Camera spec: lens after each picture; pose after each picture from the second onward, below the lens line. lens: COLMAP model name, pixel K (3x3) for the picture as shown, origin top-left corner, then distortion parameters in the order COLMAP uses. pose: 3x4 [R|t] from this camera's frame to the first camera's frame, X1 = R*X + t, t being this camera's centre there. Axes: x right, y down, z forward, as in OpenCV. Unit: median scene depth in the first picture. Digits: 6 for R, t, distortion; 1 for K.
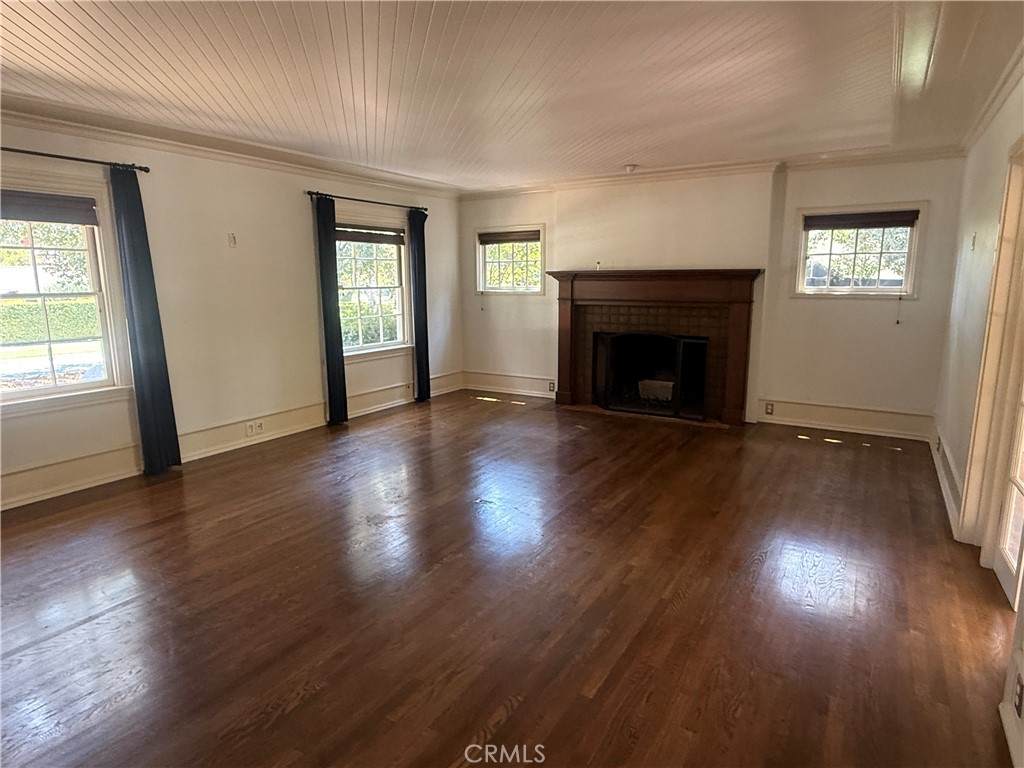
lens RADIAL K [[595.9, 0, 504.5], [0, 595.9, 380.7], [0, 0, 1]] dist [0.007233, 0.001466]
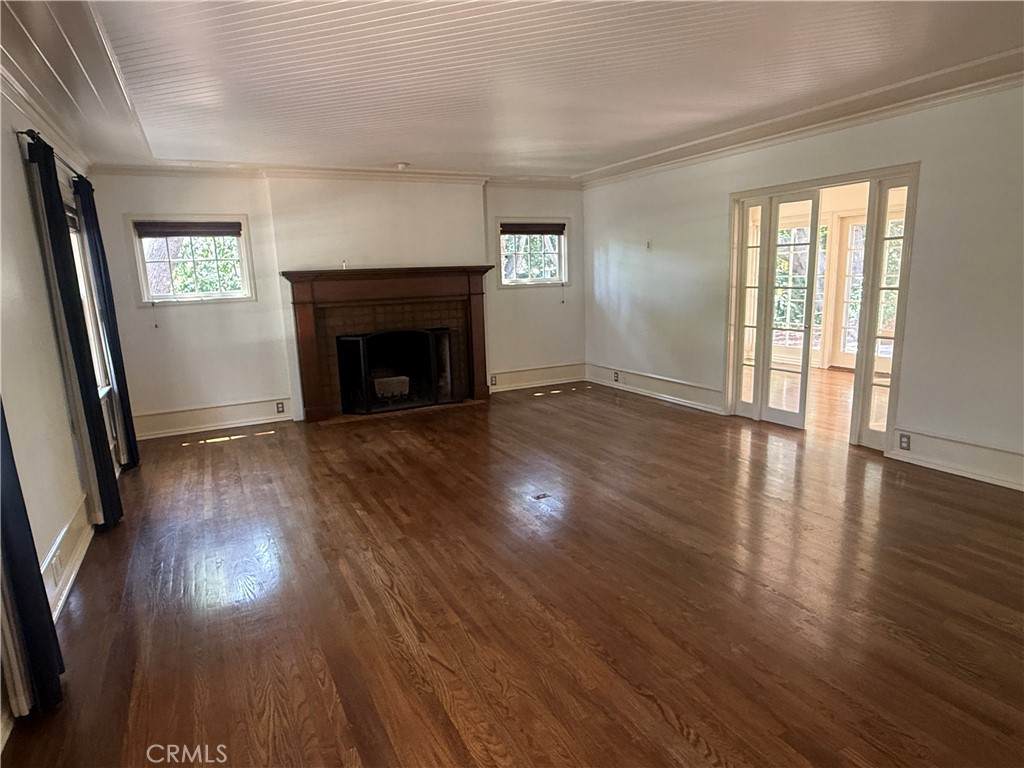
lens RADIAL K [[595.9, 0, 502.9], [0, 595.9, 387.2], [0, 0, 1]] dist [0.007233, 0.001466]
pose [[0.520598, -0.176982, 0.835258, -0.502689], [0.175489, 0.979573, 0.098183, -0.050011], [-0.835573, 0.095465, 0.541022, 0.291121]]
